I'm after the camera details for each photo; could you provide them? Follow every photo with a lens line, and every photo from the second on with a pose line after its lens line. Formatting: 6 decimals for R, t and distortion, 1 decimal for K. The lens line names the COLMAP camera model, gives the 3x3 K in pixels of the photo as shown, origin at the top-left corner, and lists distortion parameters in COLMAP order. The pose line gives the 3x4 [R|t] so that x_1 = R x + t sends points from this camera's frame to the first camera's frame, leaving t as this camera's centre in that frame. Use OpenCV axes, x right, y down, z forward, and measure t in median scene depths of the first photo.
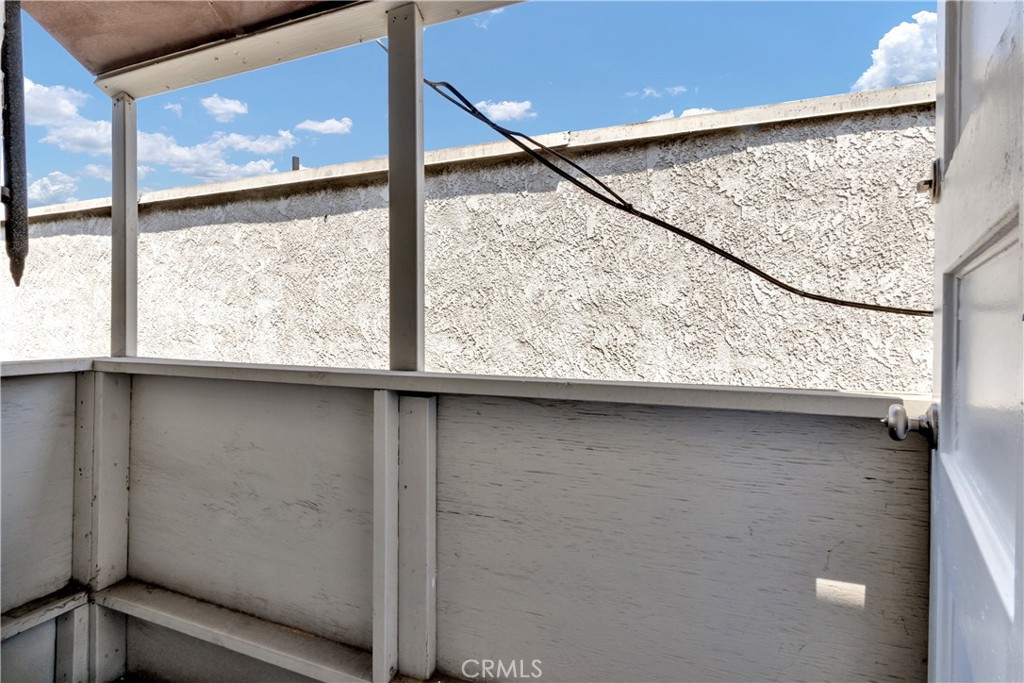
lens RADIAL K [[439.0, 0, 511.6], [0, 439.0, 336.2], [0, 0, 1]] dist [0.000188, 0.000055]
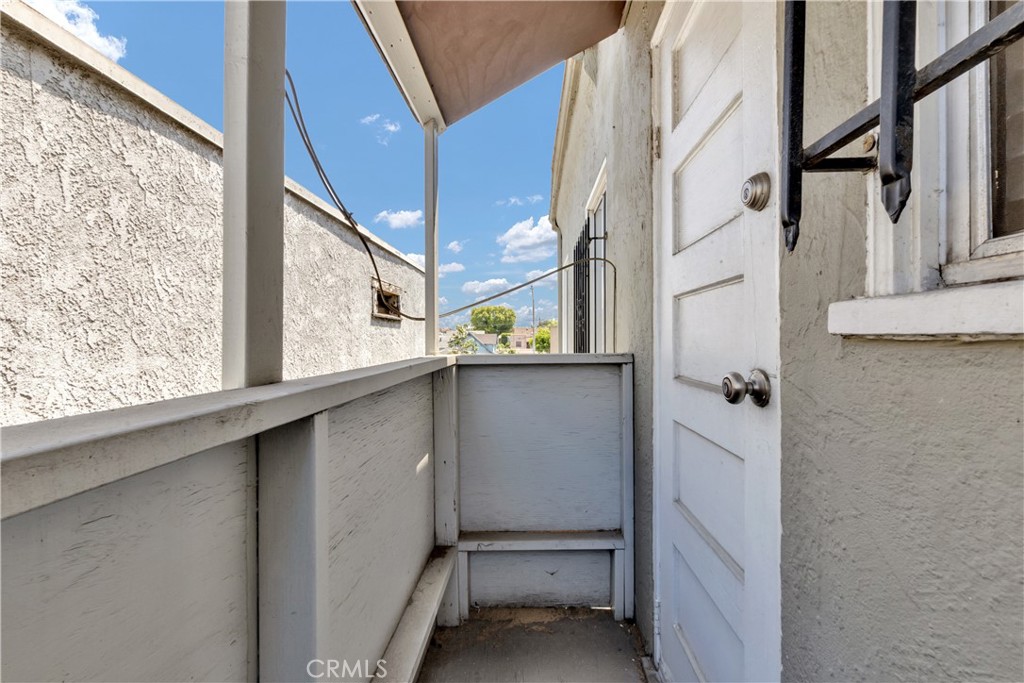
lens RADIAL K [[439.0, 0, 511.6], [0, 439.0, 336.2], [0, 0, 1]] dist [0.000188, 0.000055]
pose [[-0.273228, -0.006529, 0.961927, -0.552290], [0.005707, 0.999948, 0.008408, 0.000721], [-0.961932, 0.007786, -0.273177, 0.519002]]
